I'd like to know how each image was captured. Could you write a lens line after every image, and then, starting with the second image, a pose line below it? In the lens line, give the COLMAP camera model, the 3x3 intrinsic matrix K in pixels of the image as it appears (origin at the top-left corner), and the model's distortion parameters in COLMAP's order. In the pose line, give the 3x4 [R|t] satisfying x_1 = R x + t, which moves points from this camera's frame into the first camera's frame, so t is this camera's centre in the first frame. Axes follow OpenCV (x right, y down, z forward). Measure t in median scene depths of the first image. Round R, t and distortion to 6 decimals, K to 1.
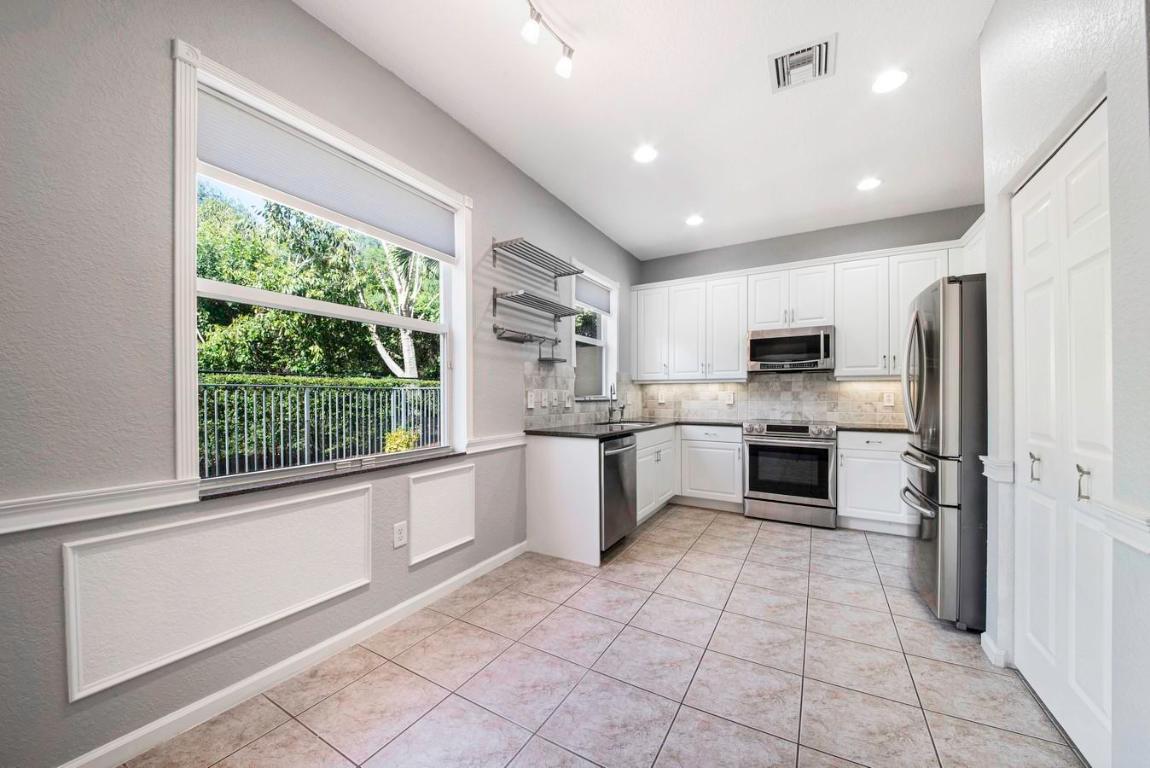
lens RADIAL K [[417.7, 0, 568.7], [0, 417.7, 396.9], [0, 0, 1]] dist [0.000403, -0.015246]
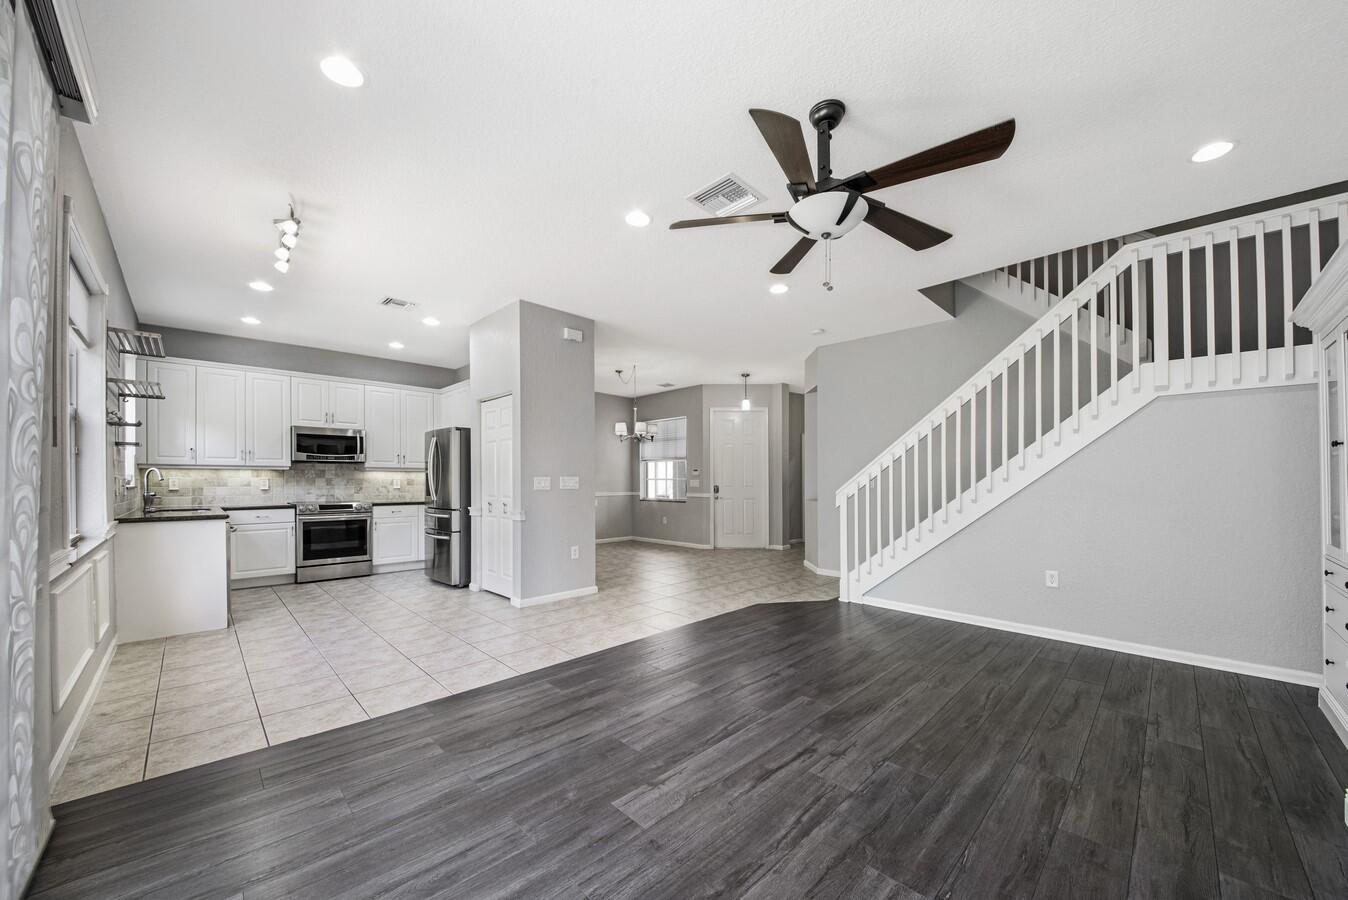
lens RADIAL K [[495.8, 0, 680.1], [0, 495.8, 478.9], [0, 0, 1]] dist [-0.000735, -0.000247]
pose [[0.258995, 0.001133, 0.965878, -0.657060], [0.005584, 0.999981, -0.002671, -0.001123], [-0.965862, 0.006086, 0.258984, -0.416813]]
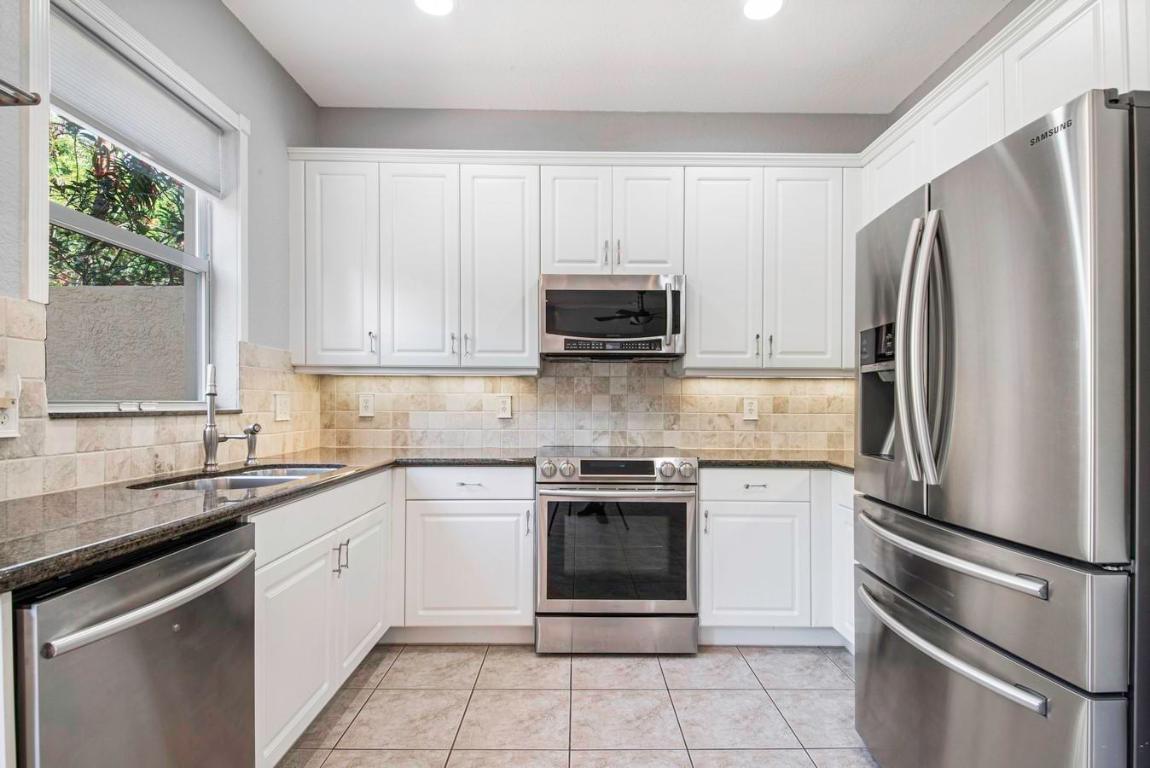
lens RADIAL K [[572.6, 0, 582.5], [0, 572.6, 399.3], [0, 0, 1]] dist [0.039404, -0.024342]
pose [[0.858240, 0.006921, 0.513202, 0.123664], [-0.002093, 0.999948, -0.009983, 0.000690], [-0.513245, 0.007494, 0.858210, 0.401226]]
